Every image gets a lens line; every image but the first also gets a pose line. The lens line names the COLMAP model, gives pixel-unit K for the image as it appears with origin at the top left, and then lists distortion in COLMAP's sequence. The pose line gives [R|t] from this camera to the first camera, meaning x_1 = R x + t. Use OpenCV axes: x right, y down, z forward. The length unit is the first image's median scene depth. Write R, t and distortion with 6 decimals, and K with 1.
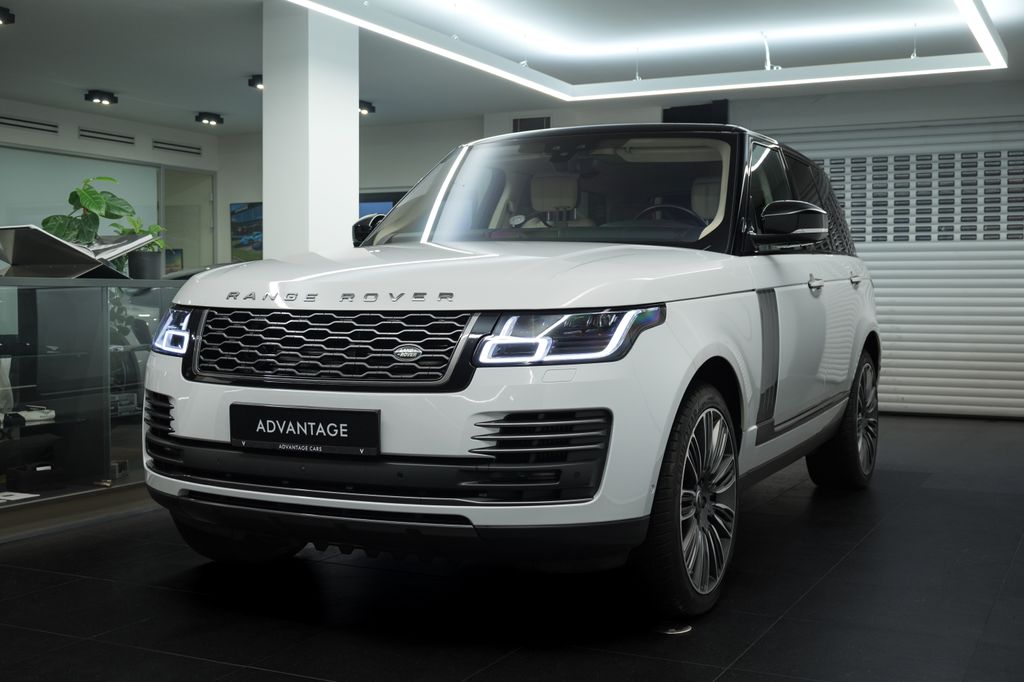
lens RADIAL K [[1230.6, 0, 512.0], [0, 1230.6, 341.0], [0, 0, 1]] dist [-0.019882, -0.008783]
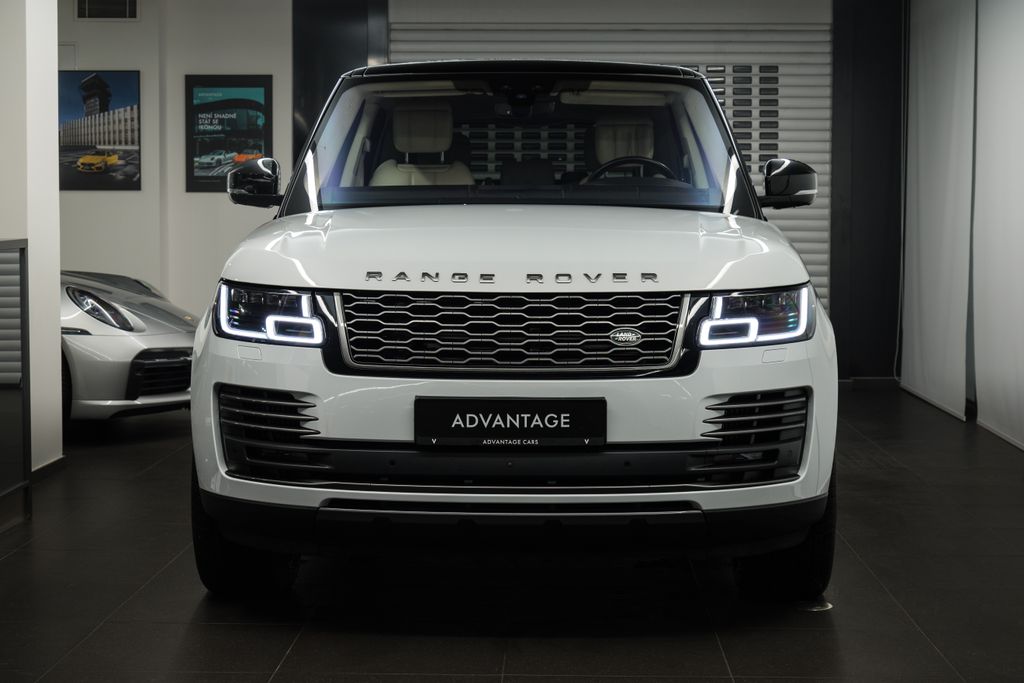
lens RADIAL K [[1883.2, 0, 512.0], [0, 1883.2, 341.5], [0, 0, 1]] dist [-0.047701, -0.053130]
pose [[0.912284, -0.028090, 0.408593, -0.762483], [0.016354, 0.999348, 0.032189, -0.035393], [-0.409231, -0.022683, 0.912149, -0.301677]]
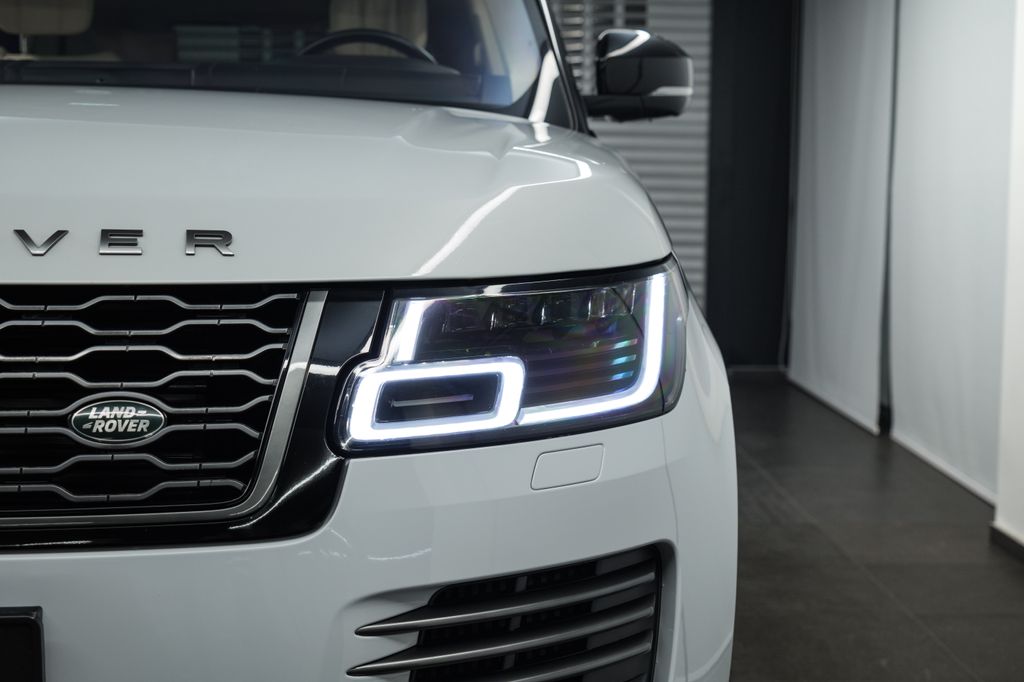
lens RADIAL K [[1669.1, 0, 512.0], [0, 1669.1, 341.0], [0, 0, 1]] dist [0.024472, 0.009862]
pose [[0.888675, -0.030507, 0.457521, -0.191194], [0.005648, 0.998437, 0.055606, -0.034408], [-0.458502, -0.046832, 0.887458, 0.565389]]
